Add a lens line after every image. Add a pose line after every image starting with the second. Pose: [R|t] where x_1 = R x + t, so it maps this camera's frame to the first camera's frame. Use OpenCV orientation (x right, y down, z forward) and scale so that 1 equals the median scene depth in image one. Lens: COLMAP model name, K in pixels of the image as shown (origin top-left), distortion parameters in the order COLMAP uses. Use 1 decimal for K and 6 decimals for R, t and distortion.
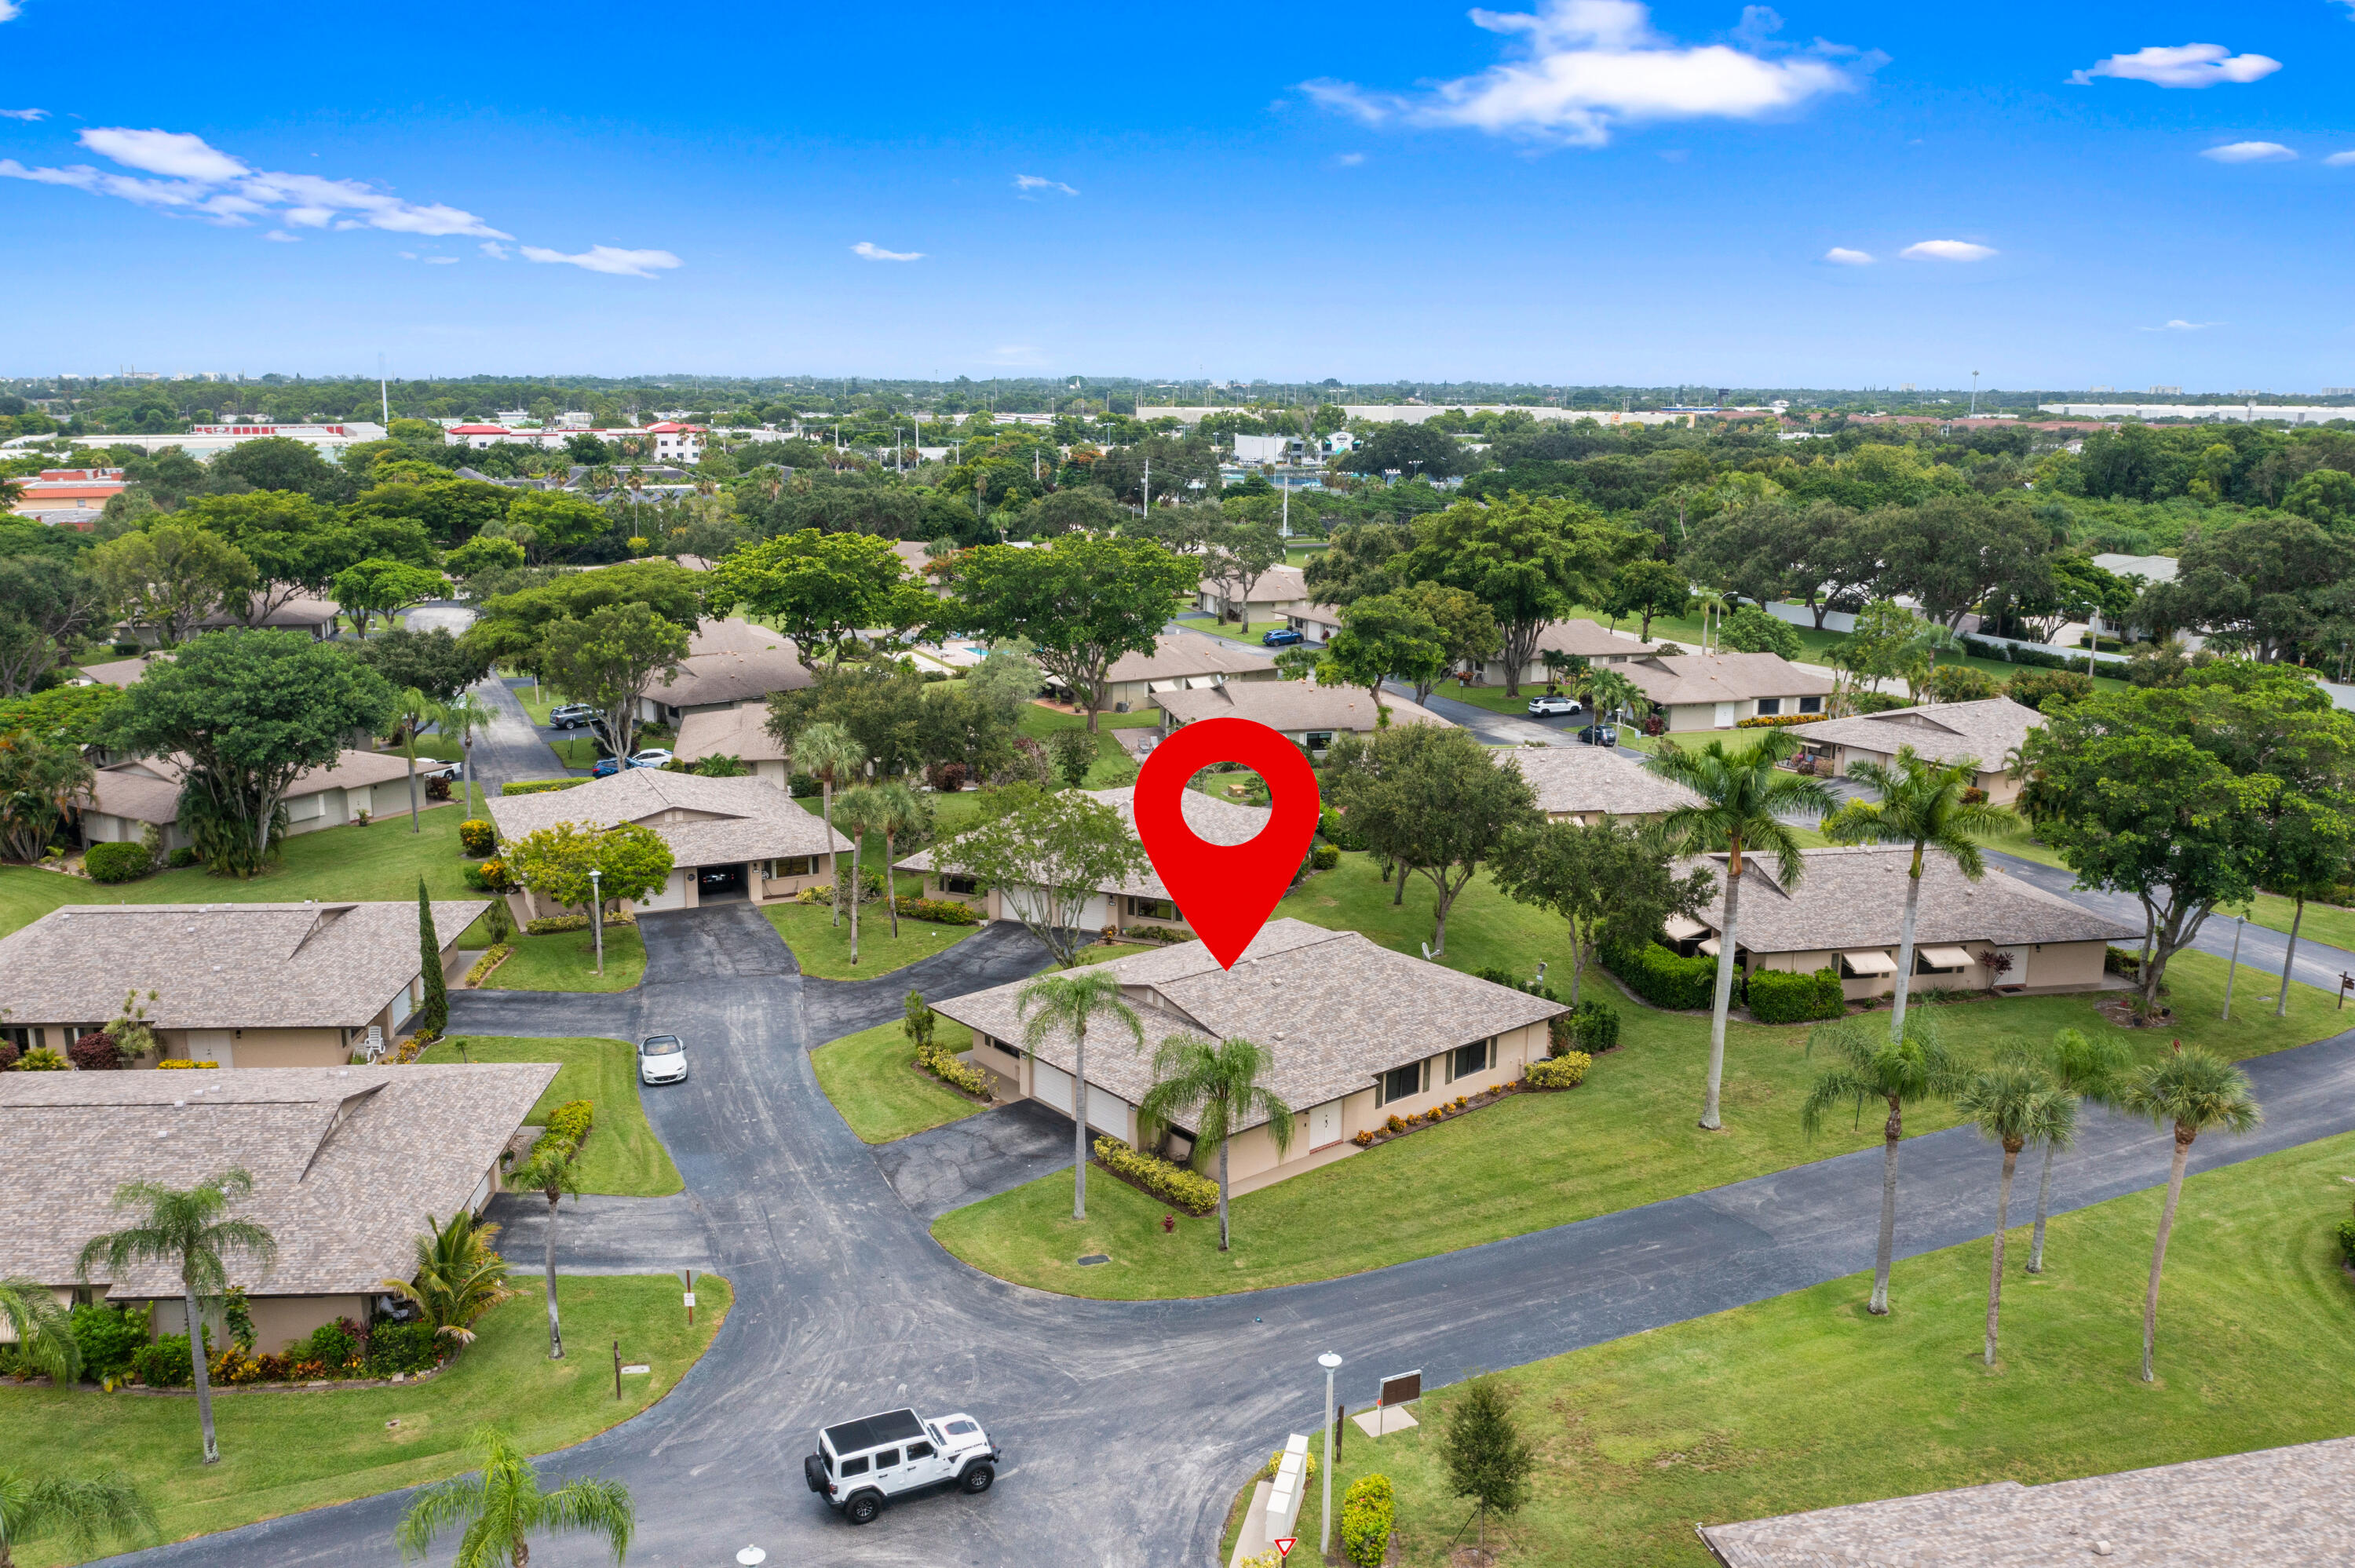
lens RADIAL K [[1750.3, 0, 1177.5], [0, 1750.3, 784.0], [0, 0, 1]] dist [-0.035438, -0.001512]
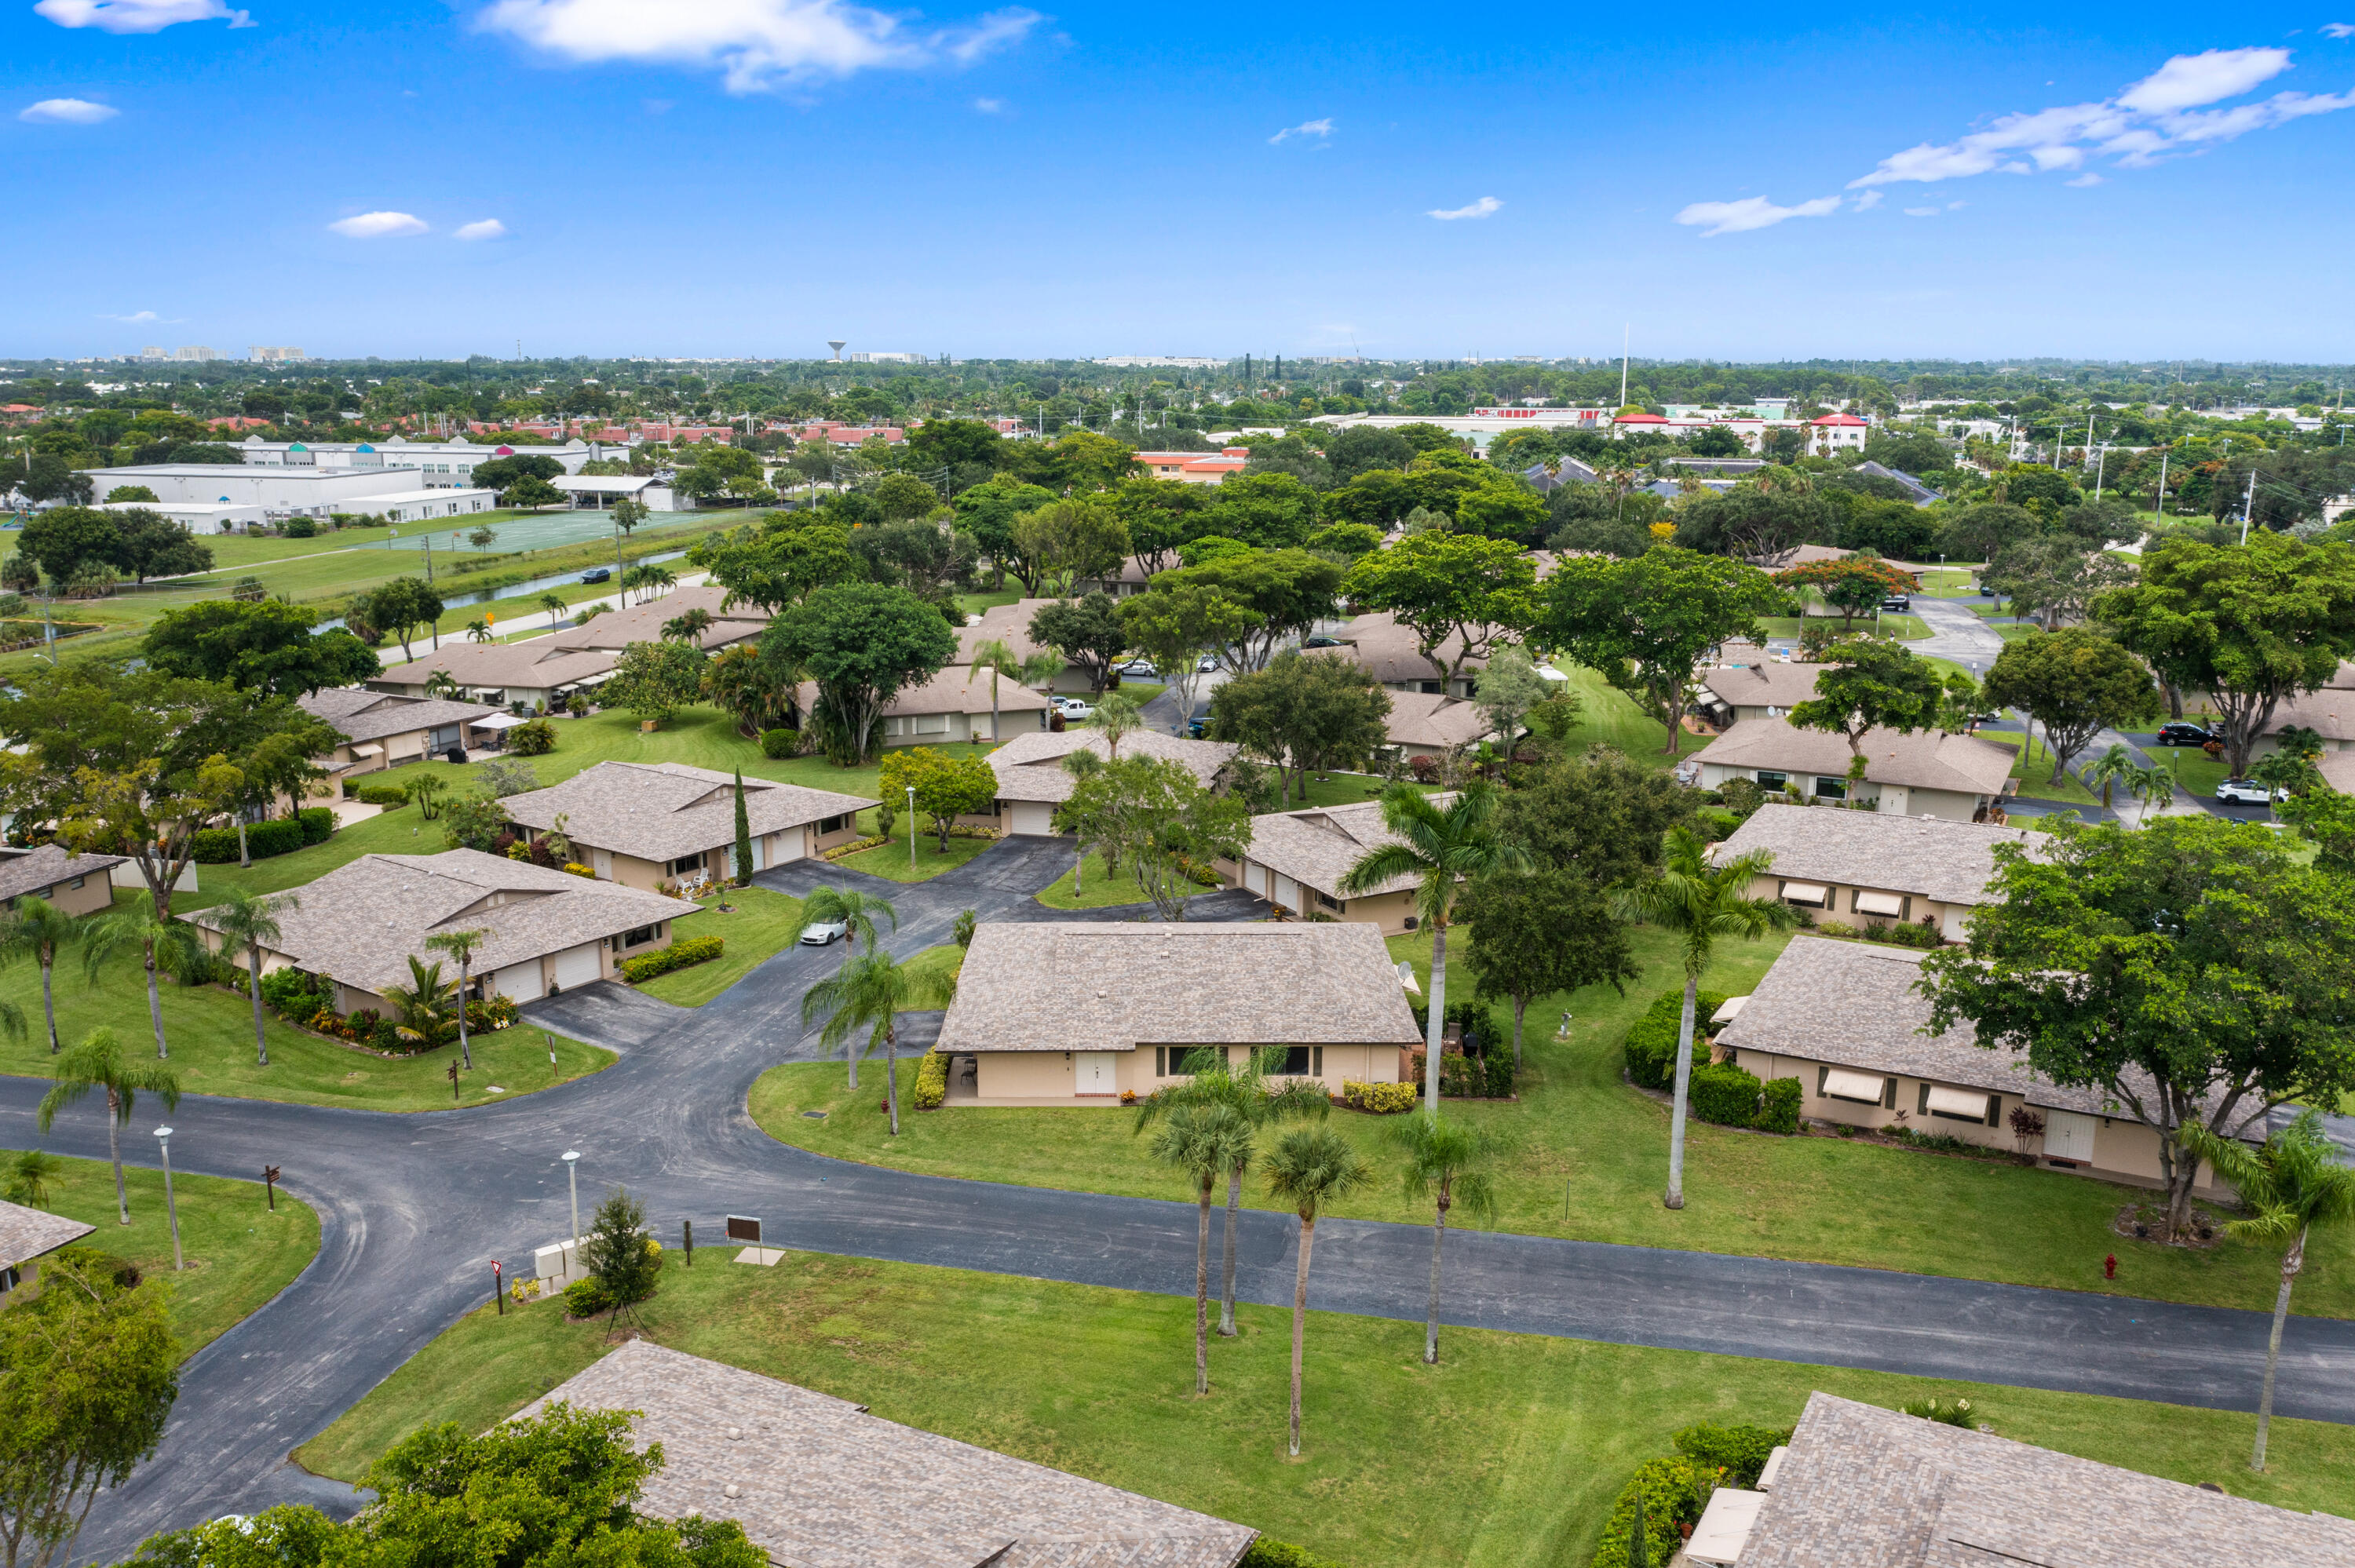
lens RADIAL K [[1897.0, 0, 1177.5], [0, 1897.0, 784.0], [0, 0, 1]] dist [-0.013723, 0.003913]
pose [[0.779795, 0.130808, -0.612216, 0.684644], [-0.137385, 0.989845, 0.036502, -0.026062], [0.610774, 0.055646, 0.789847, 0.086566]]
